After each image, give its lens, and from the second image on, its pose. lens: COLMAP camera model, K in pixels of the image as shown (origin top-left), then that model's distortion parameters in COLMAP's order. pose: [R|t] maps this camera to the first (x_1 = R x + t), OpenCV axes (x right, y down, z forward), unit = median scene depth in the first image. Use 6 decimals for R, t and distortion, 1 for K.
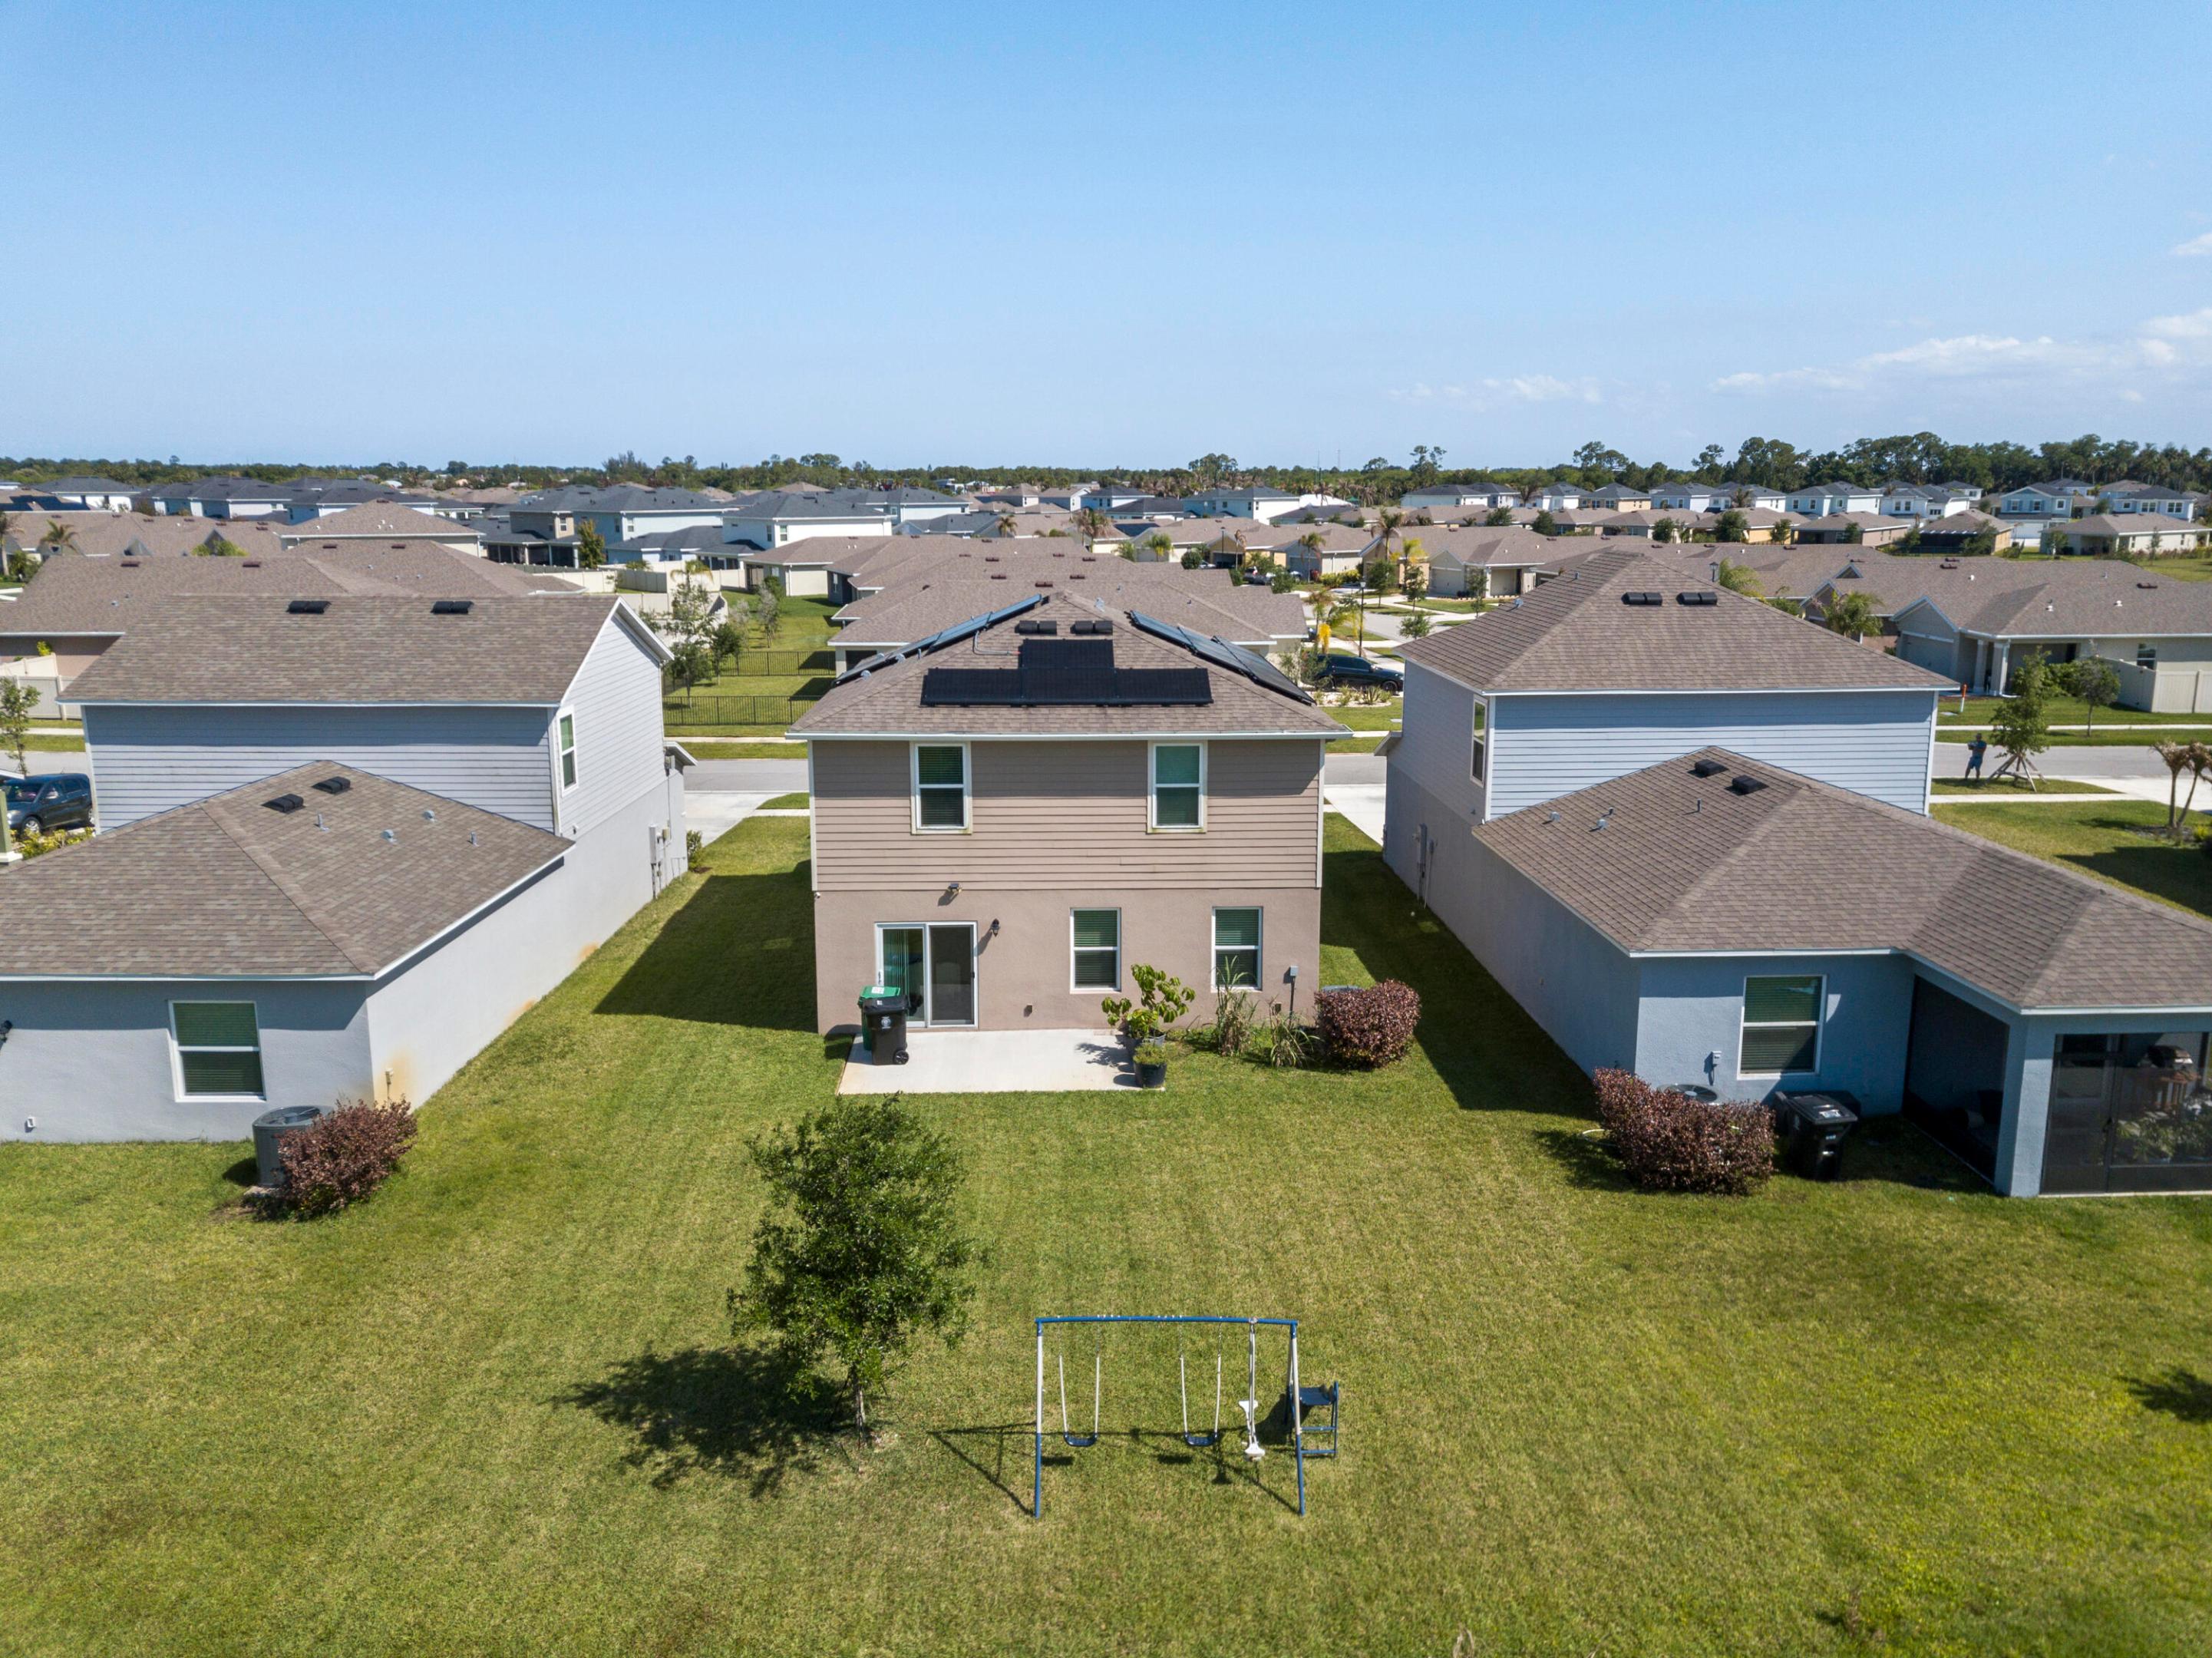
lens RADIAL K [[1725.9, 0, 1110.6], [0, 1725.9, 794.4], [0, 0, 1]] dist [0.001324, 0.003377]
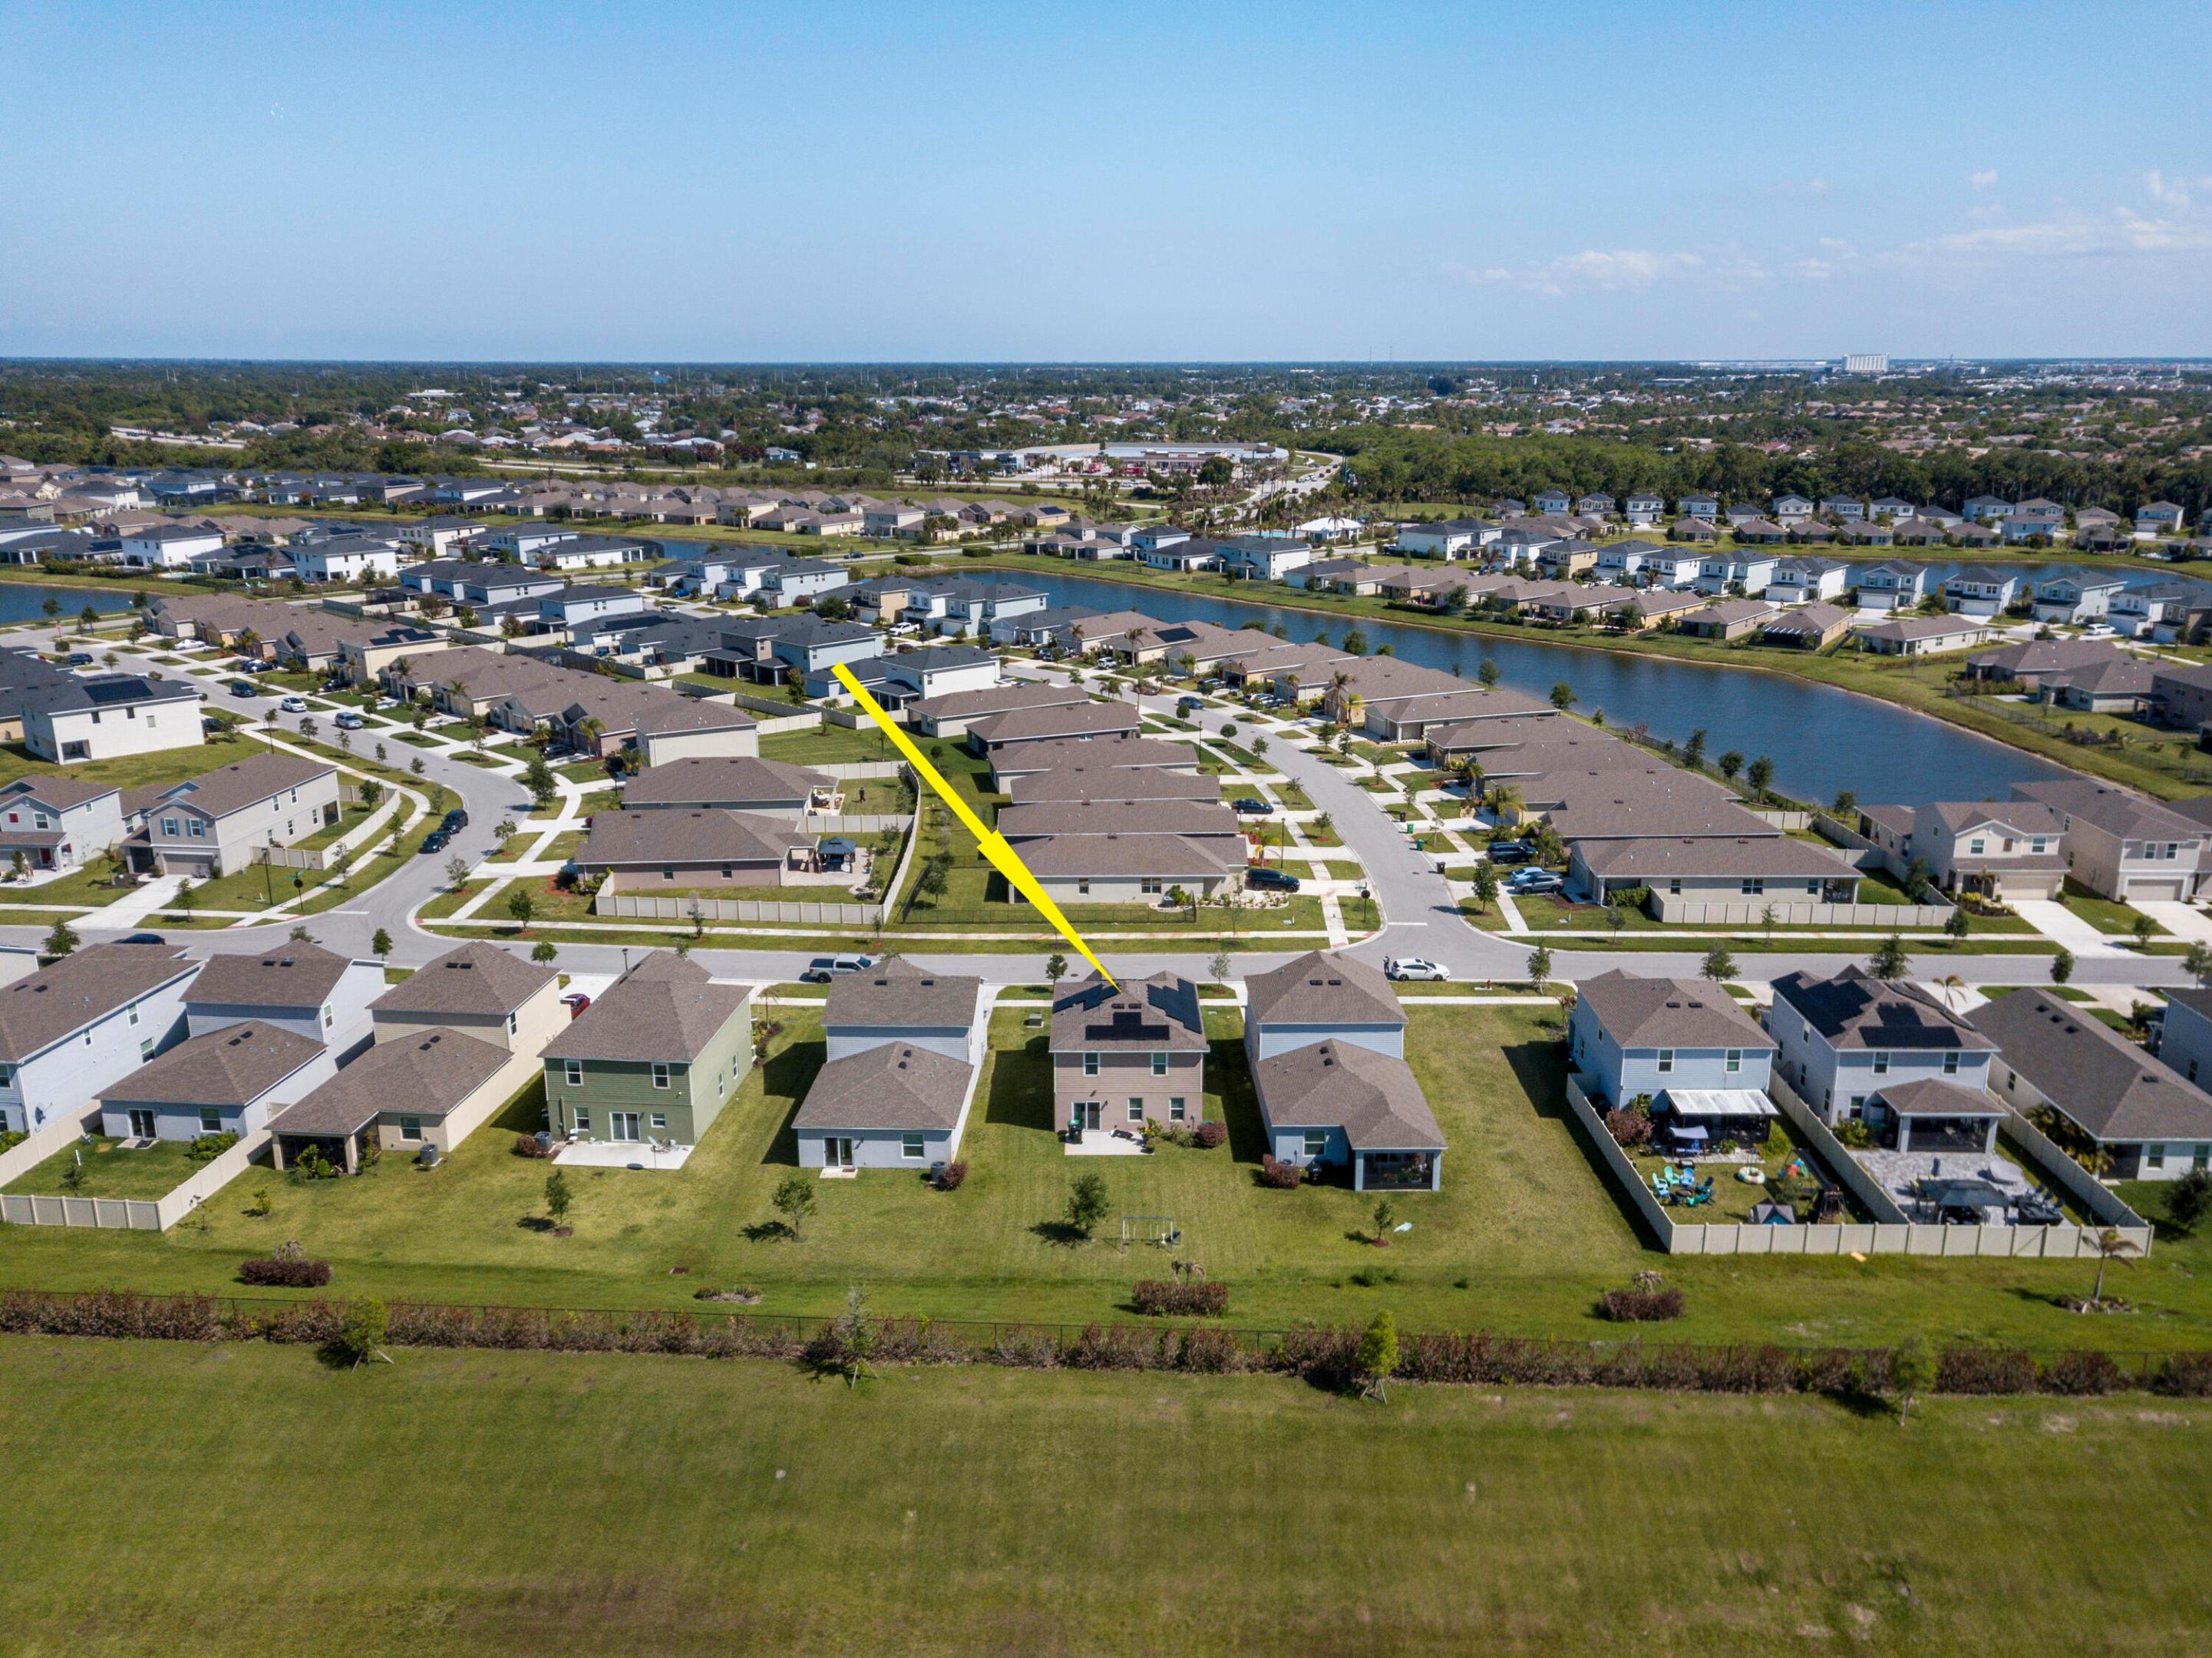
lens RADIAL K [[1705.4, 0, 1106.0], [0, 1705.4, 829.0], [0, 0, 1]] dist [0.017797, 0.006723]
pose [[0.999536, 0.008033, -0.029373, 0.027992], [-0.005557, 0.996497, 0.083443, -0.764267], [0.029940, -0.083241, 0.996080, -2.384423]]
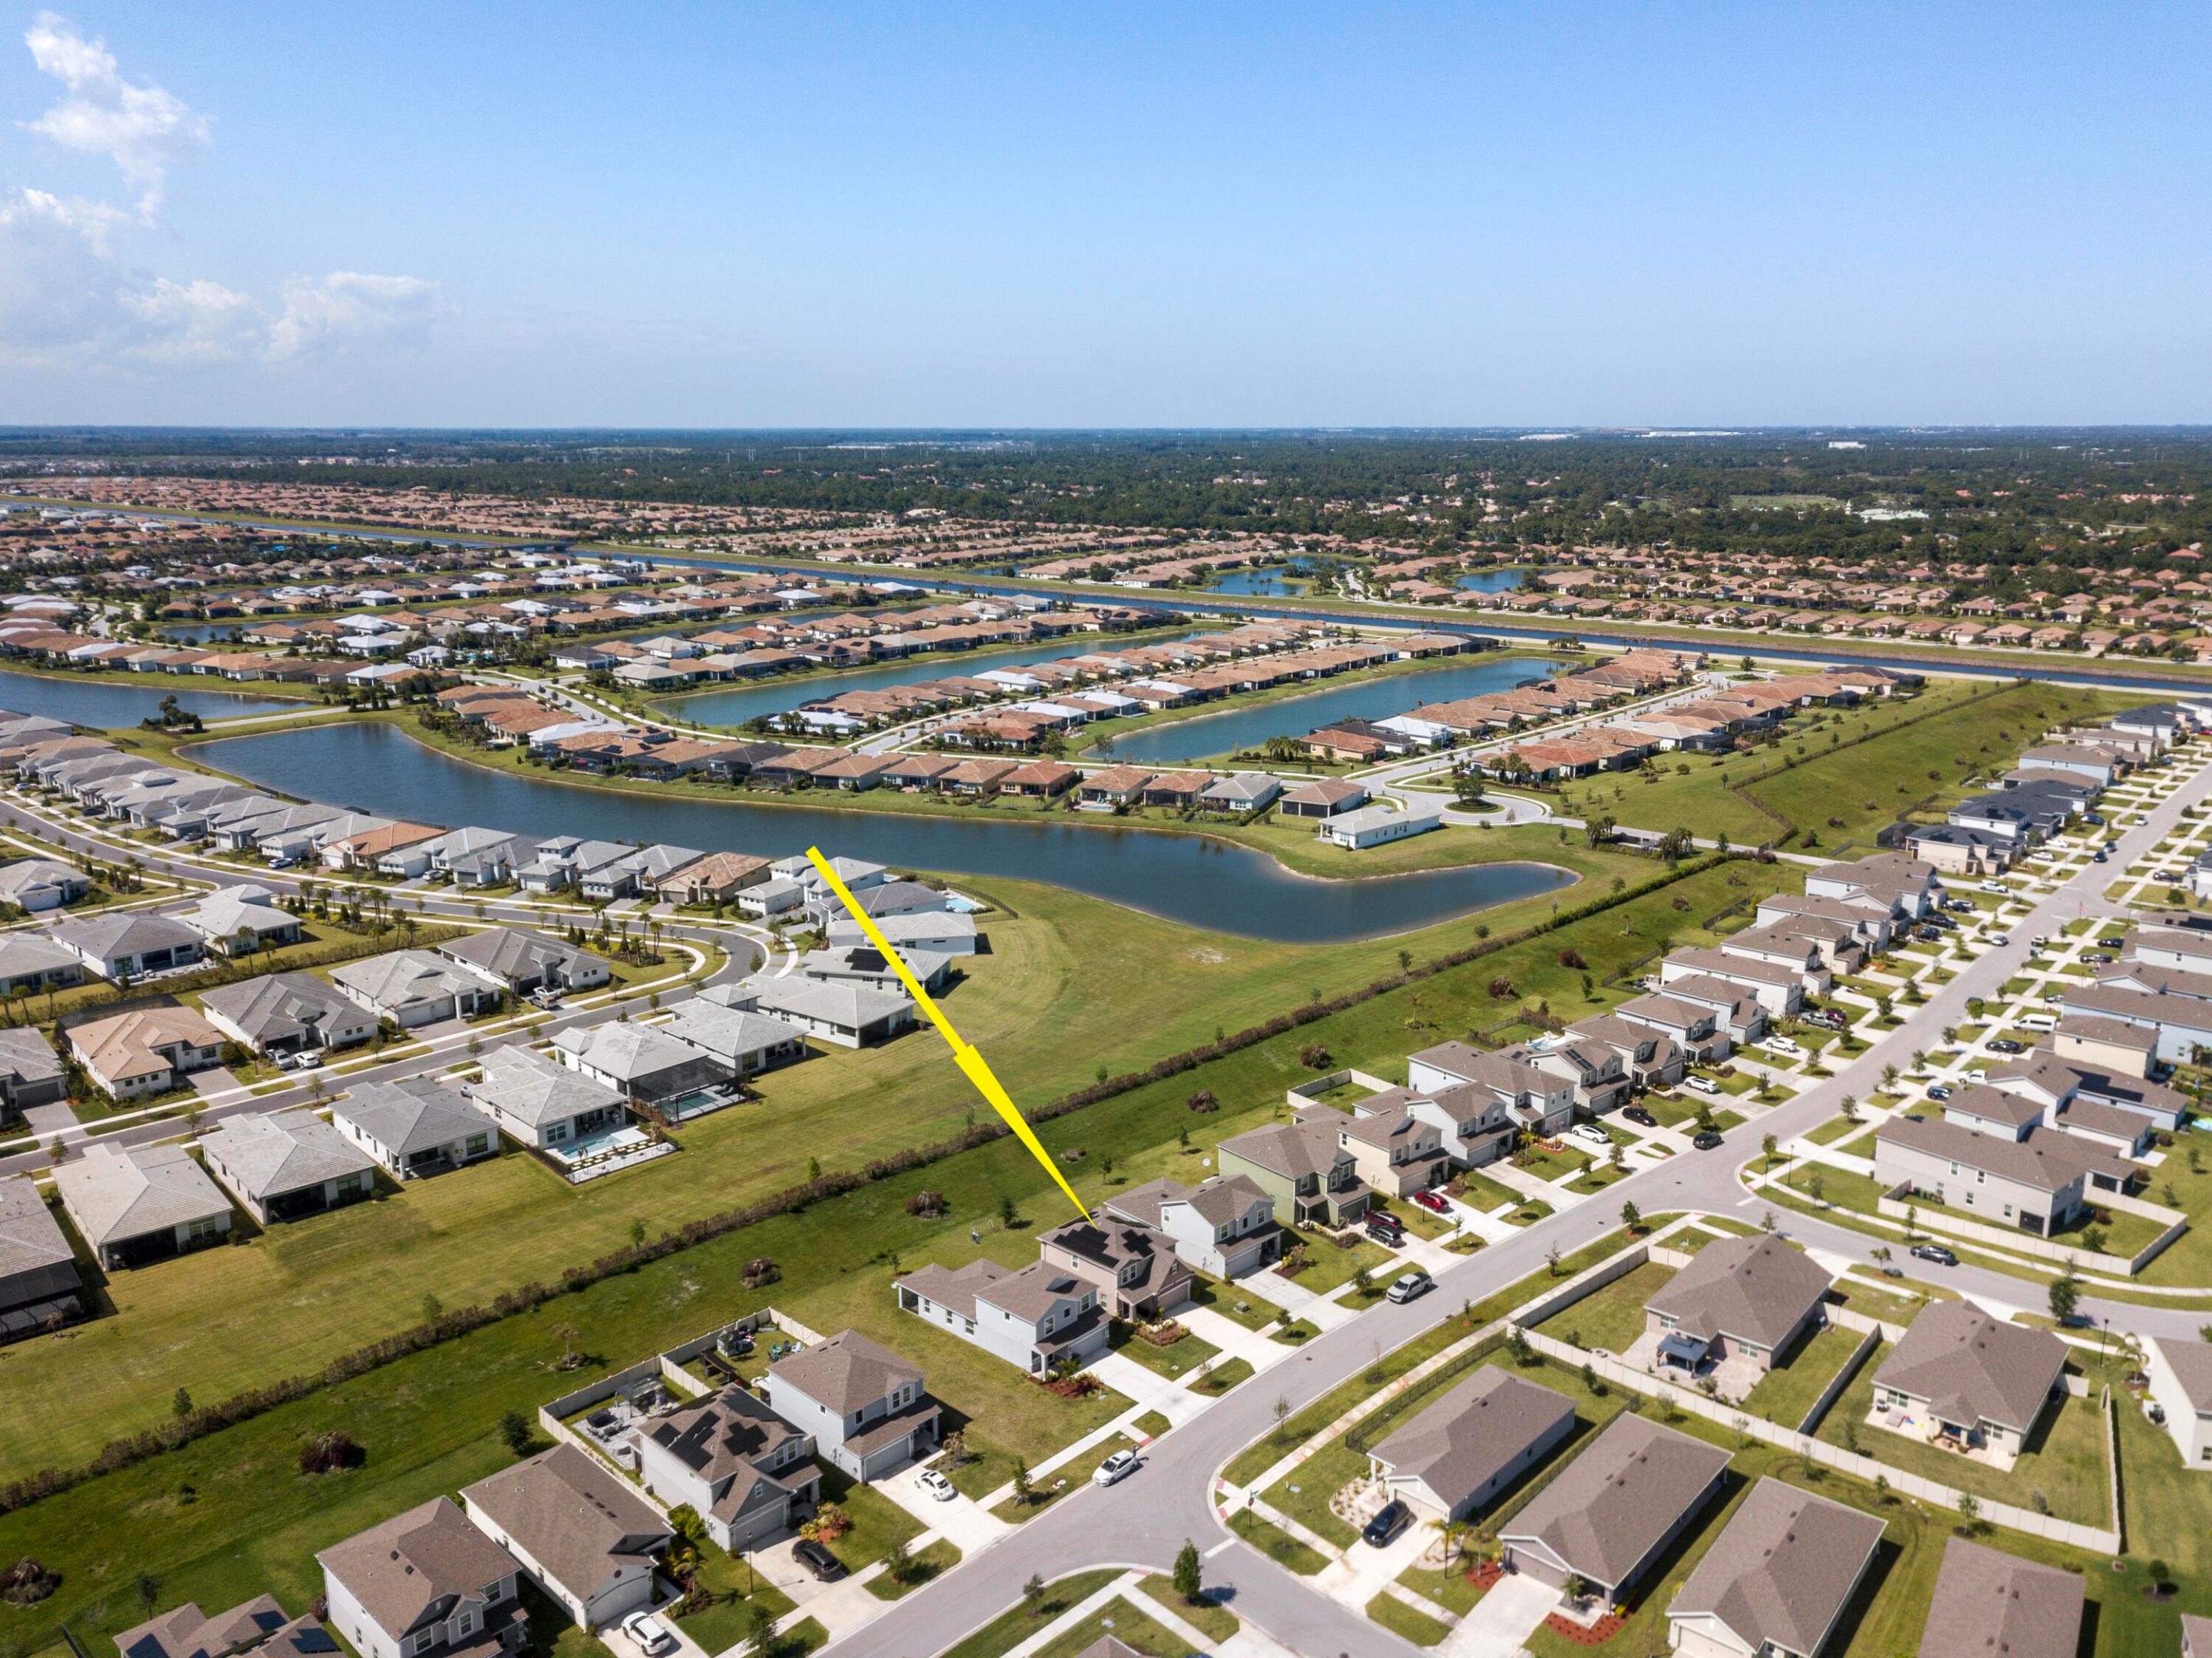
lens RADIAL K [[1705.4, 0, 1106.0], [0, 1705.4, 829.0], [0, 0, 1]] dist [0.017797, 0.006723]
pose [[-0.711536, 0.163273, -0.683417, 3.768206], [-0.129663, 0.925414, 0.356086, -3.482770], [0.690583, 0.341982, -0.637295, 4.418562]]
